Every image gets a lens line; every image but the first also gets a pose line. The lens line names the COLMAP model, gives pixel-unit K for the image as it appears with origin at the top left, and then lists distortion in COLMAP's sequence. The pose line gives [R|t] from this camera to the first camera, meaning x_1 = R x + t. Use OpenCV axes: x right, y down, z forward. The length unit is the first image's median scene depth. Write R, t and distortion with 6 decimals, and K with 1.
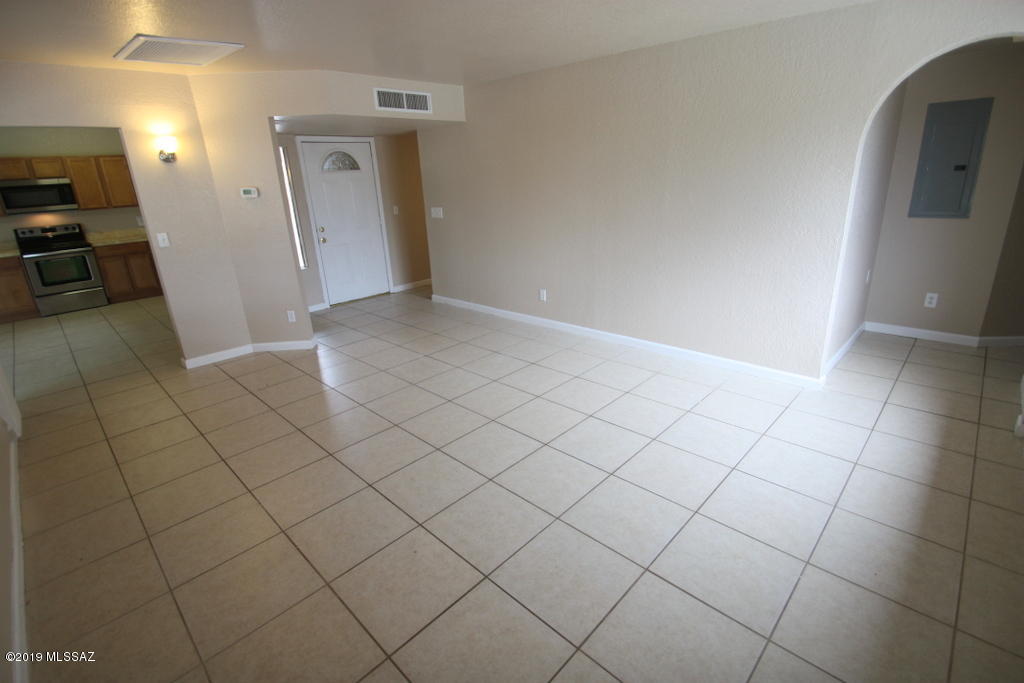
lens RADIAL K [[478.7, 0, 506.5], [0, 478.7, 329.4], [0, 0, 1]] dist [0.018186, -0.018378]
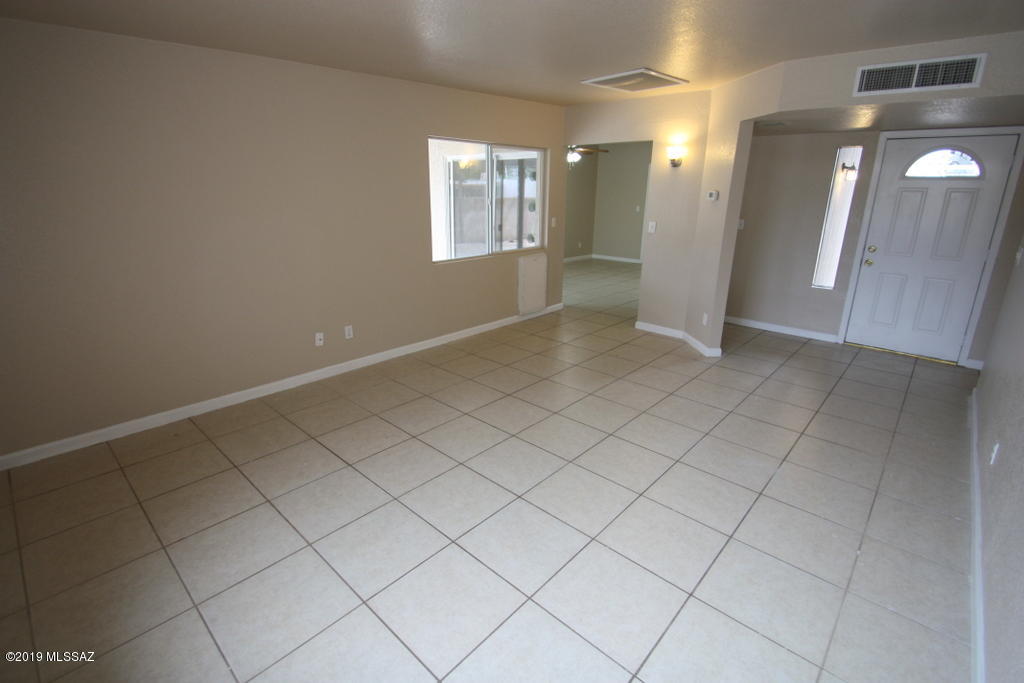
lens RADIAL K [[478.7, 0, 506.5], [0, 478.7, 329.4], [0, 0, 1]] dist [0.018186, -0.018378]
pose [[0.029405, 0.330878, -0.943215, 0.577468], [-0.316280, 0.898220, 0.305234, -0.212321], [0.948210, 0.289344, 0.131062, 0.550862]]
